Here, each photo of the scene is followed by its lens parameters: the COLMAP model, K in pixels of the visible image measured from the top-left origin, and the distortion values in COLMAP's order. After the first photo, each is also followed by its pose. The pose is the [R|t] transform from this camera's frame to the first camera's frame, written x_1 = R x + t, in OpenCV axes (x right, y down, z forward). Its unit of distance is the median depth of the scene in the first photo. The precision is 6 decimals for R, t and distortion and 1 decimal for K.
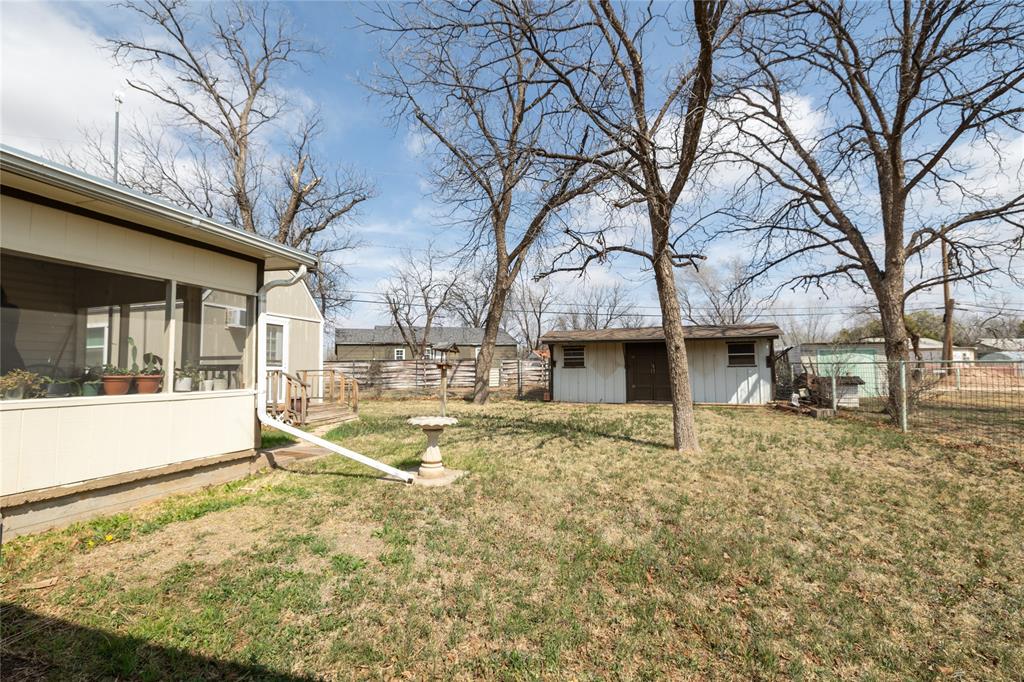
lens RADIAL K [[436.3, 0, 512.0], [0, 436.3, 341.0], [0, 0, 1]] dist [0.001715, 0.000042]
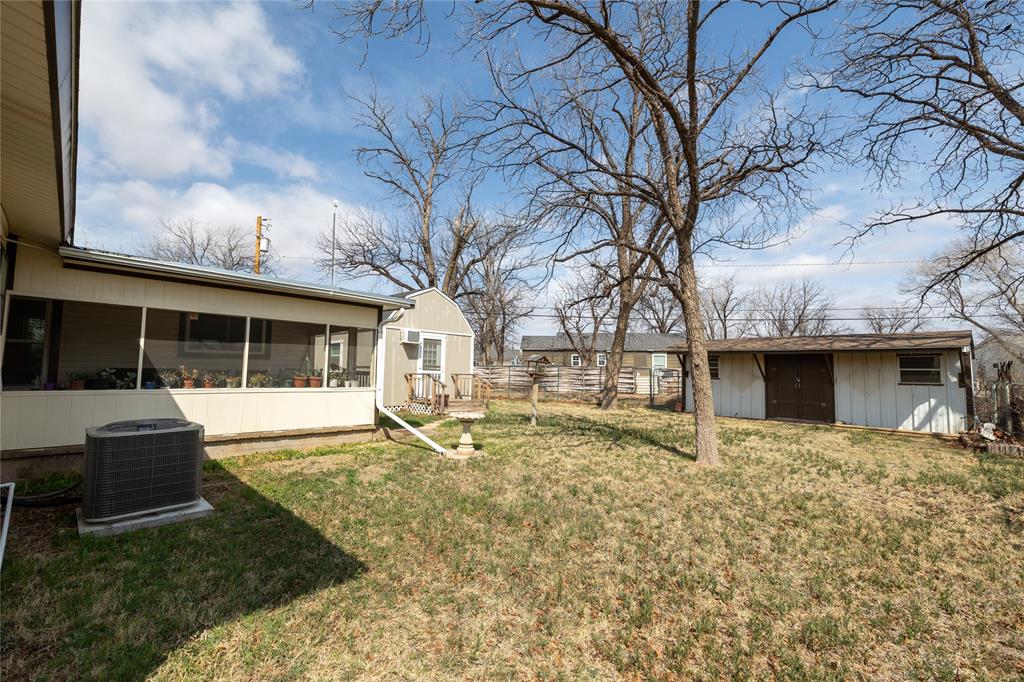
lens RADIAL K [[446.1, 0, 512.0], [0, 446.1, 341.0], [0, 0, 1]] dist [0.000511, 0.000246]
pose [[0.885197, -0.003897, -0.465200, 0.261393], [0.001769, 0.999986, -0.005012, -0.021682], [0.465213, 0.003613, 0.885192, -0.091898]]
